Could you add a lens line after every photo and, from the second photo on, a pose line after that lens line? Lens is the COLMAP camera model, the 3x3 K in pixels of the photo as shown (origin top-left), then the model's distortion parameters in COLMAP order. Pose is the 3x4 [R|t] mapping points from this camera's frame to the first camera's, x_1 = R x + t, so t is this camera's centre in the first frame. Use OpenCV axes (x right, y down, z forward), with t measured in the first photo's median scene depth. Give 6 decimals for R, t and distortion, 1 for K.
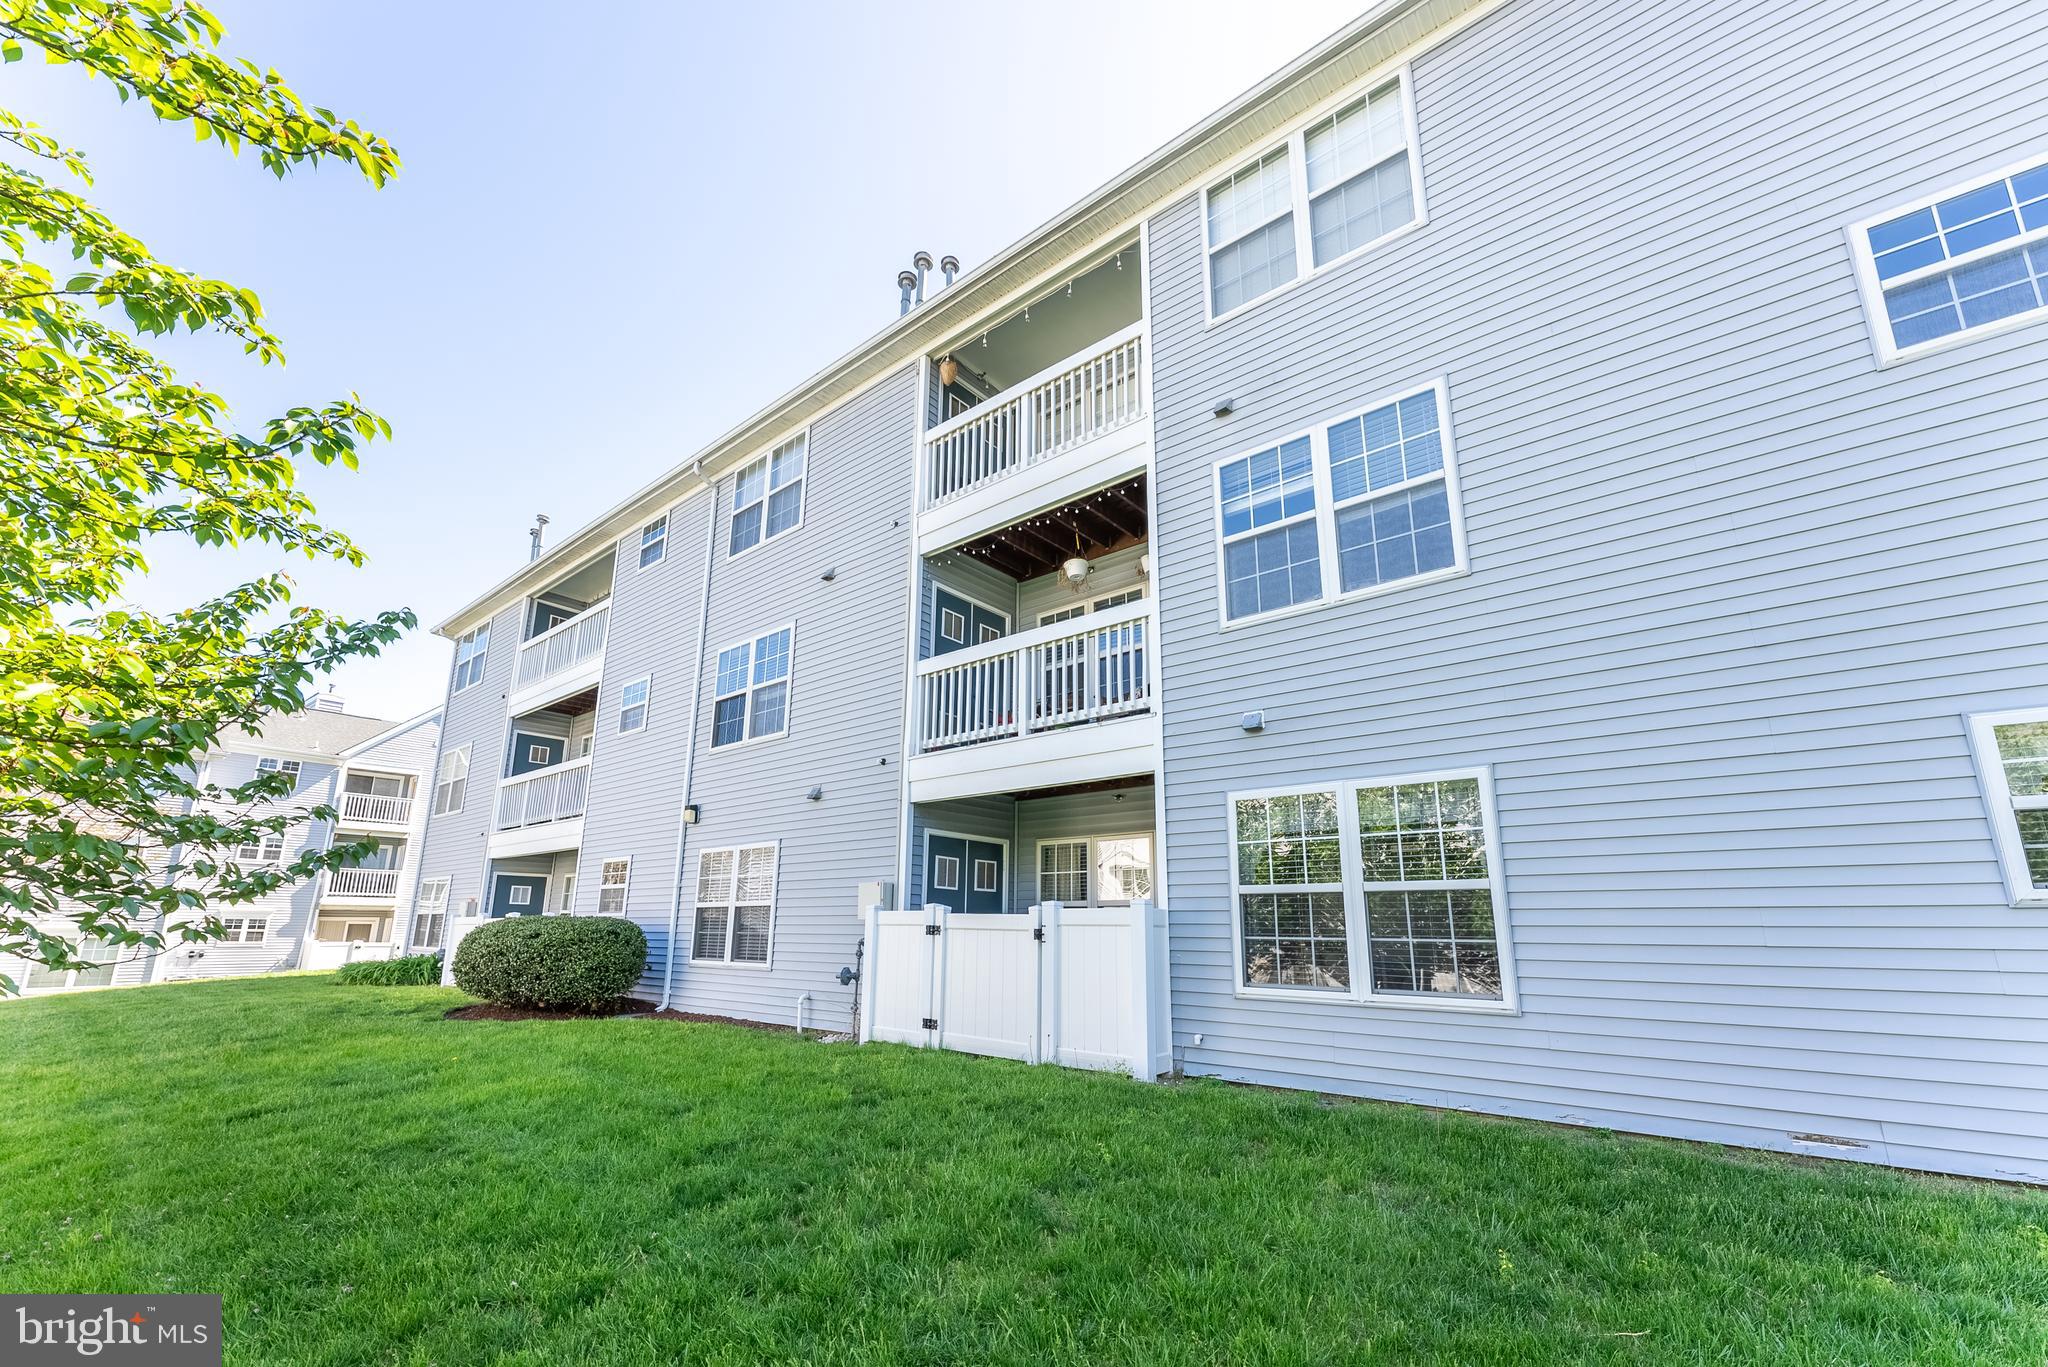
lens RADIAL K [[855.6, 0, 1030.2], [0, 855.6, 696.7], [0, 0, 1]] dist [-0.000932, -0.000058]
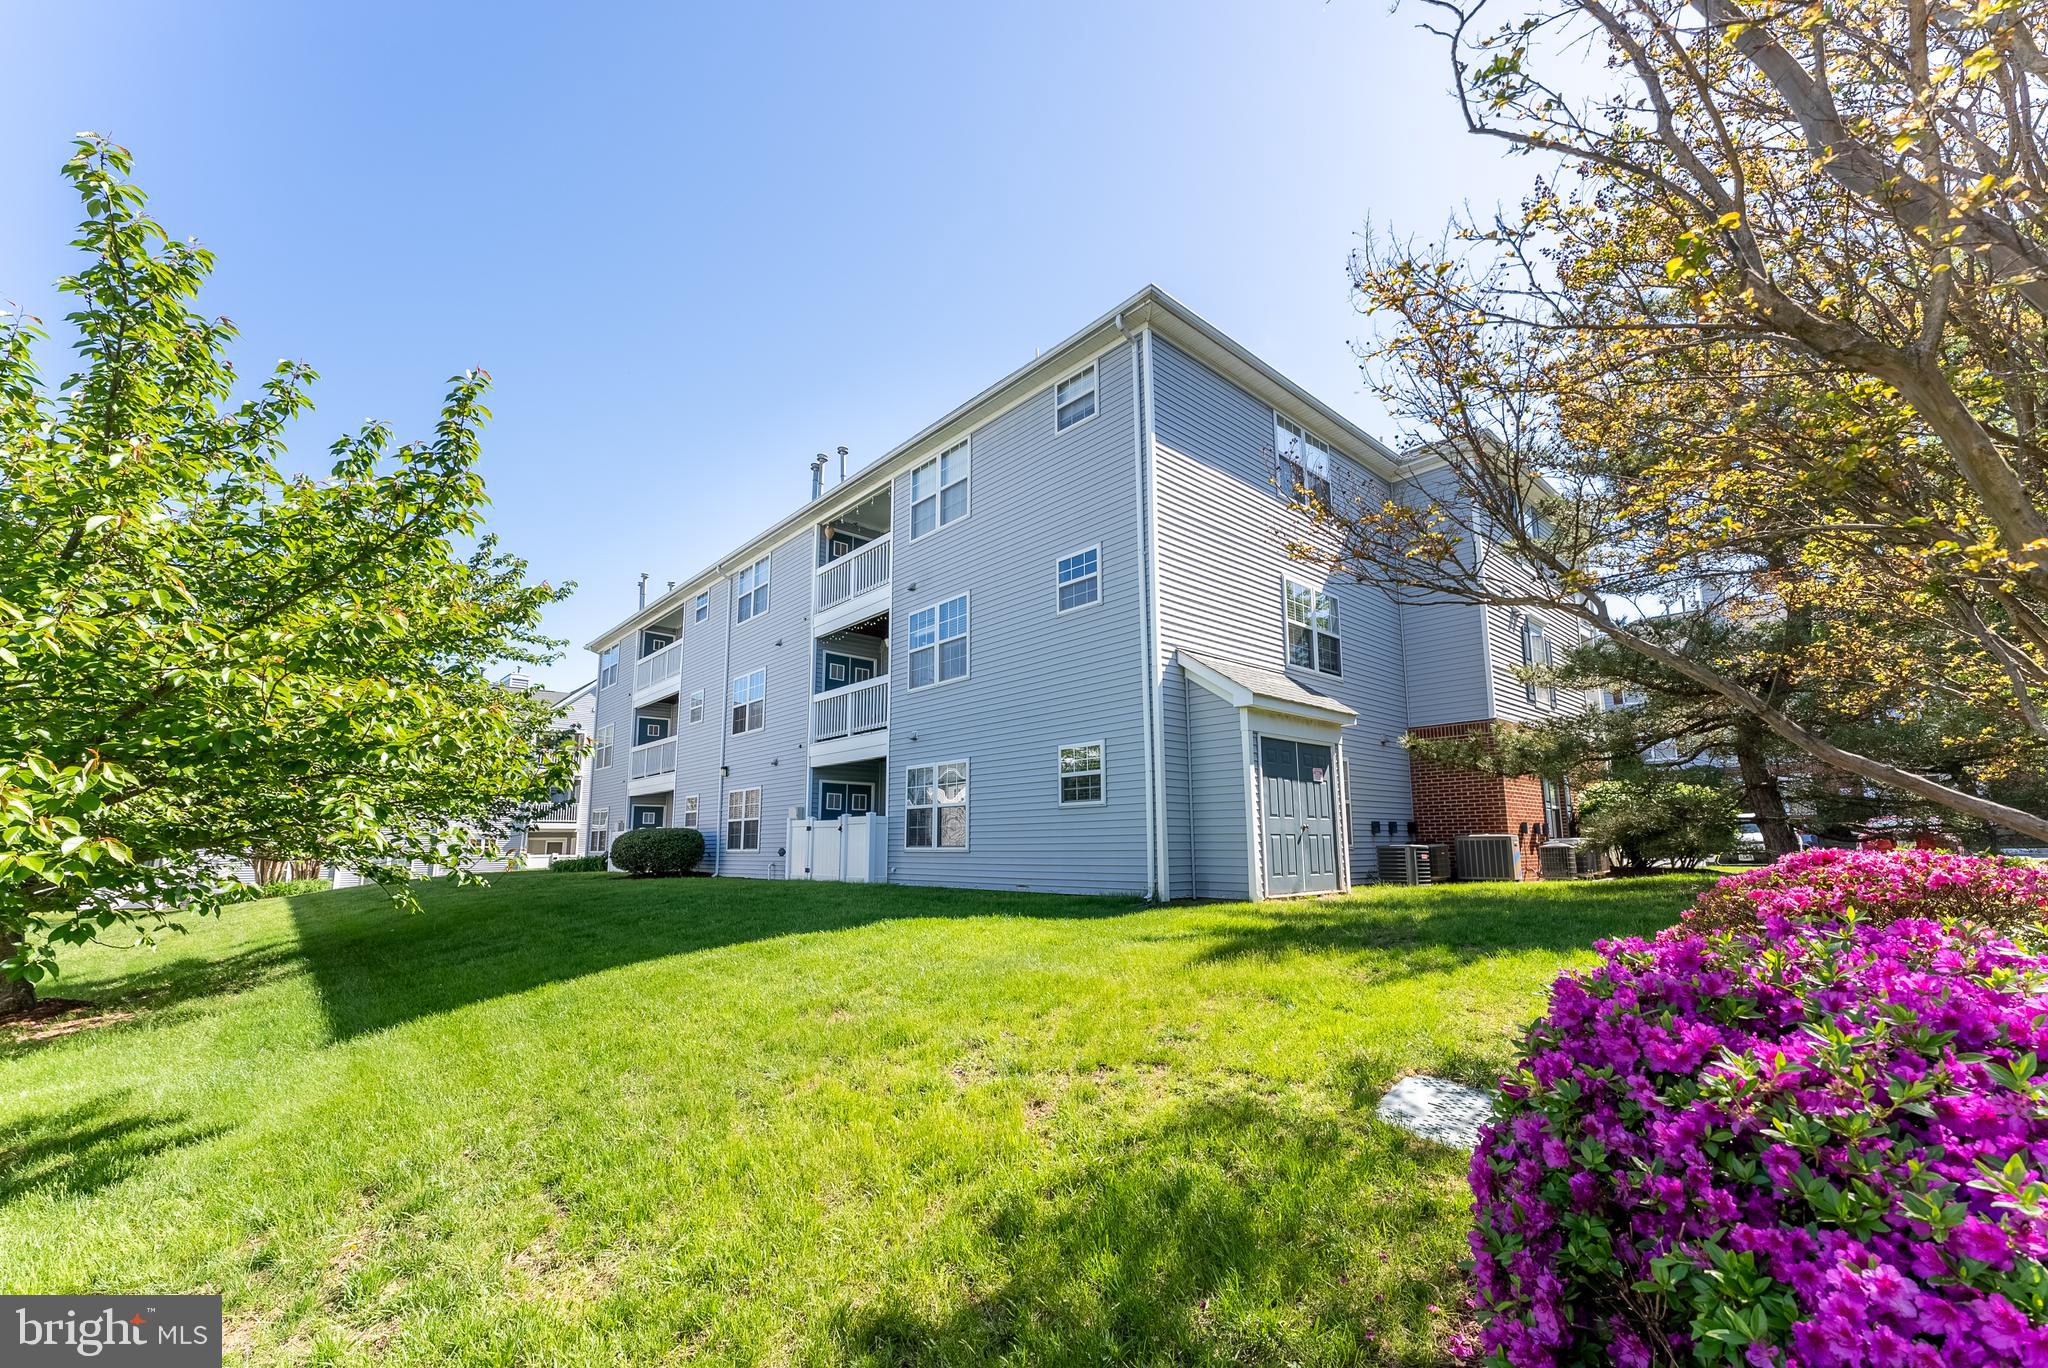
lens RADIAL K [[855.6, 0, 1018.5], [0, 855.6, 684.6], [0, 0, 1]] dist [-0.000932, -0.000058]
pose [[0.988318, -0.038182, -0.147544, 0.572482], [0.049058, 0.996284, 0.070793, -0.166361], [0.144293, -0.077204, 0.986519, -0.792348]]
